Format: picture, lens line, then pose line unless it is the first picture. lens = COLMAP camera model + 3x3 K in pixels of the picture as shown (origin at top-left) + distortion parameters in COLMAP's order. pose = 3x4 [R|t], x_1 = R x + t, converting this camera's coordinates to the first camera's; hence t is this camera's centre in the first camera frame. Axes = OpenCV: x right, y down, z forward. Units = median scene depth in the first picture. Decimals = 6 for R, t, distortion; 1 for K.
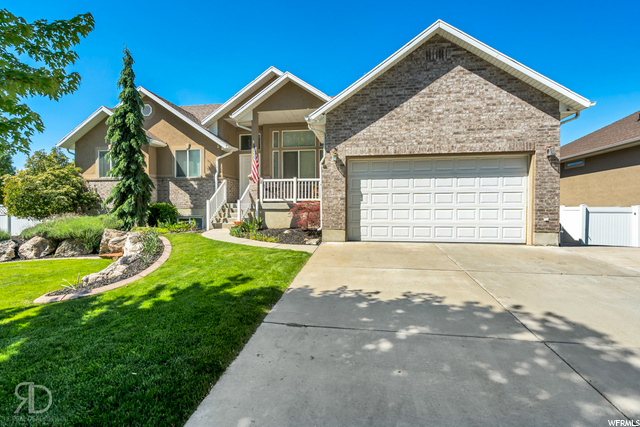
lens RADIAL K [[299.5, 0, 319.8], [0, 299.5, 214.8], [0, 0, 1]] dist [0.000933, 0.000055]
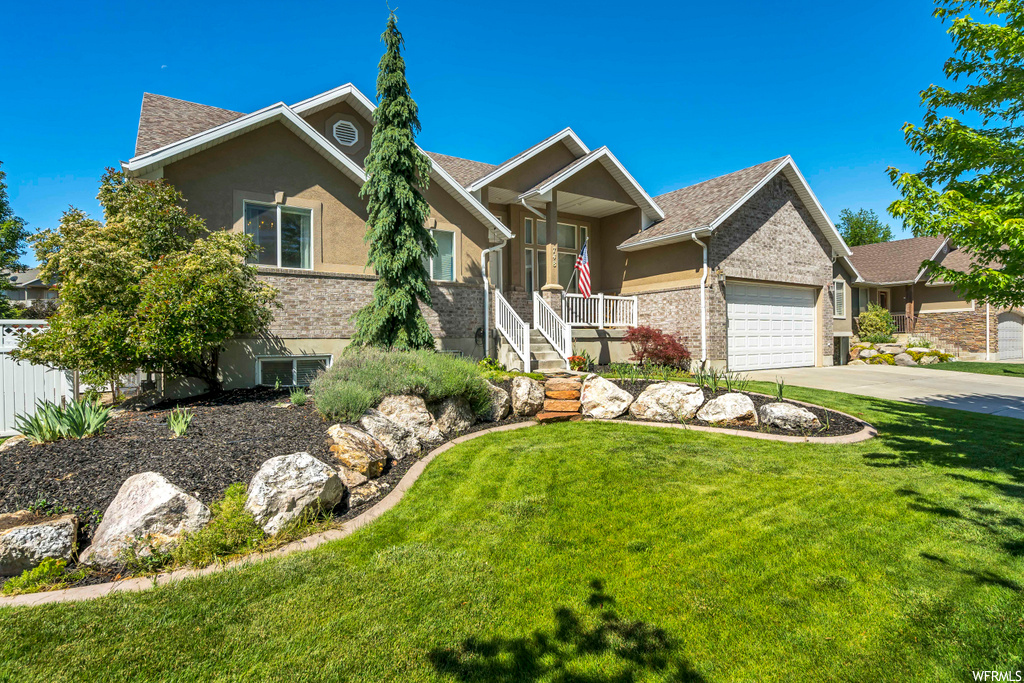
lens RADIAL K [[474.2, 0, 512.3], [0, 474.2, 337.4], [0, 0, 1]] dist [0.000003, -0.000014]
pose [[0.737297, -0.009892, 0.675496, -1.001111], [0.020496, 0.999760, -0.007731, -0.015021], [-0.675258, 0.019545, 0.737323, 0.310472]]
